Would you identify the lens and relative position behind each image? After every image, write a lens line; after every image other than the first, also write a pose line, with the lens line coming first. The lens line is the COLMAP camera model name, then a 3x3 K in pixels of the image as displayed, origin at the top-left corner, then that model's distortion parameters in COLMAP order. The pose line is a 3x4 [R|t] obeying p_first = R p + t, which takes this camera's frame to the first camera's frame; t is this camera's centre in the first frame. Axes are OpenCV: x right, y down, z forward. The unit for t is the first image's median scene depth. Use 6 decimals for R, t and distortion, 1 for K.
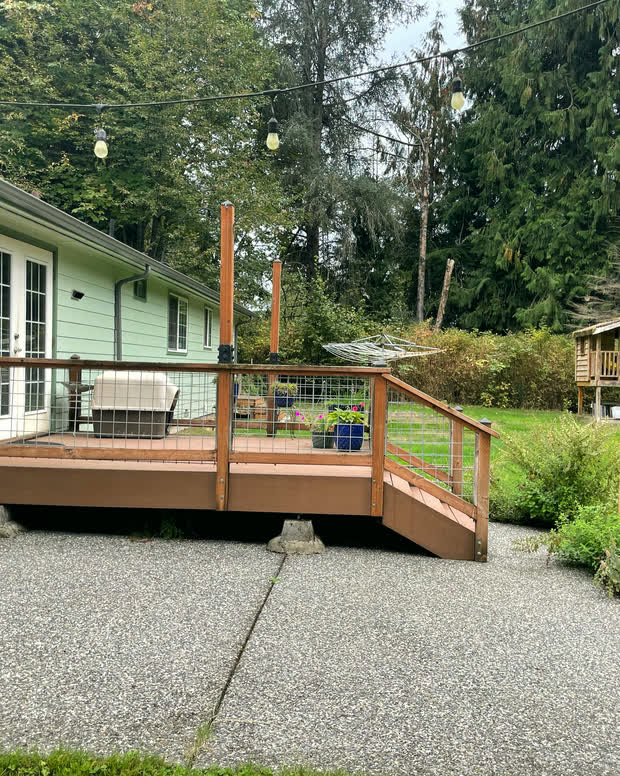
lens RADIAL K [[789.5, 0, 323.1], [0, 789.5, 390.2], [0, 0, 1]] dist [0.132875, -0.196902]
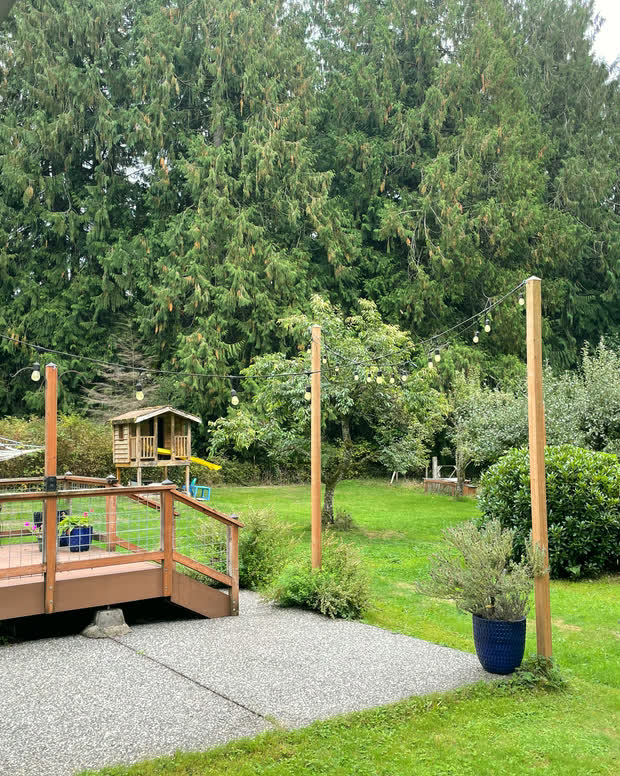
lens RADIAL K [[789.5, 0, 323.1], [0, 789.5, 390.2], [0, 0, 1]] dist [0.132875, -0.196902]
pose [[0.777077, 0.000453, 0.629405, -0.414675], [0.051920, 0.996546, -0.064818, -0.063323], [-0.627261, 0.083047, 0.774369, -0.179653]]
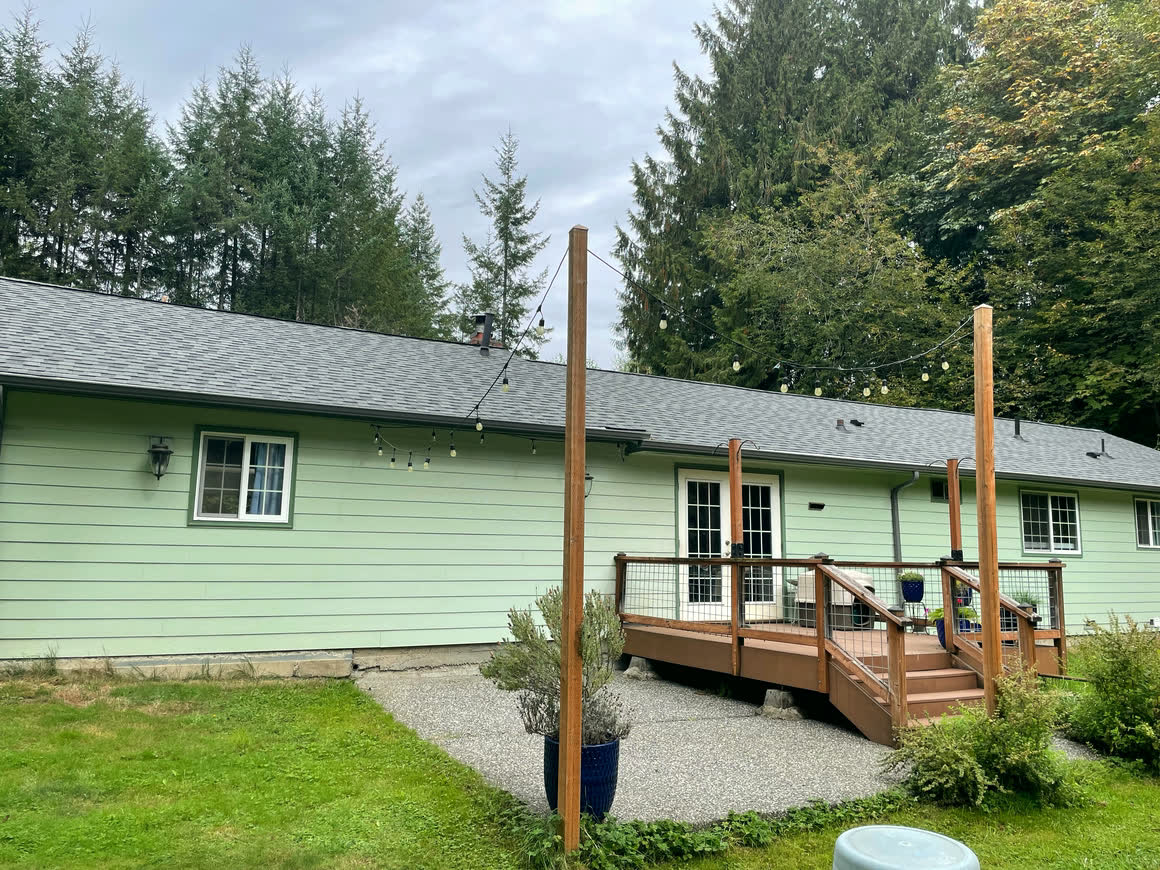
lens RADIAL K [[904.2, 0, 580.0], [0, 904.2, 435.0], [0, 0, 1]] dist [0.046640, -0.007215]
pose [[0.493219, -0.142853, -0.858096, 0.743830], [-0.023523, 0.983873, -0.177313, 0.026675], [0.869587, 0.107639, 0.481904, 0.034113]]
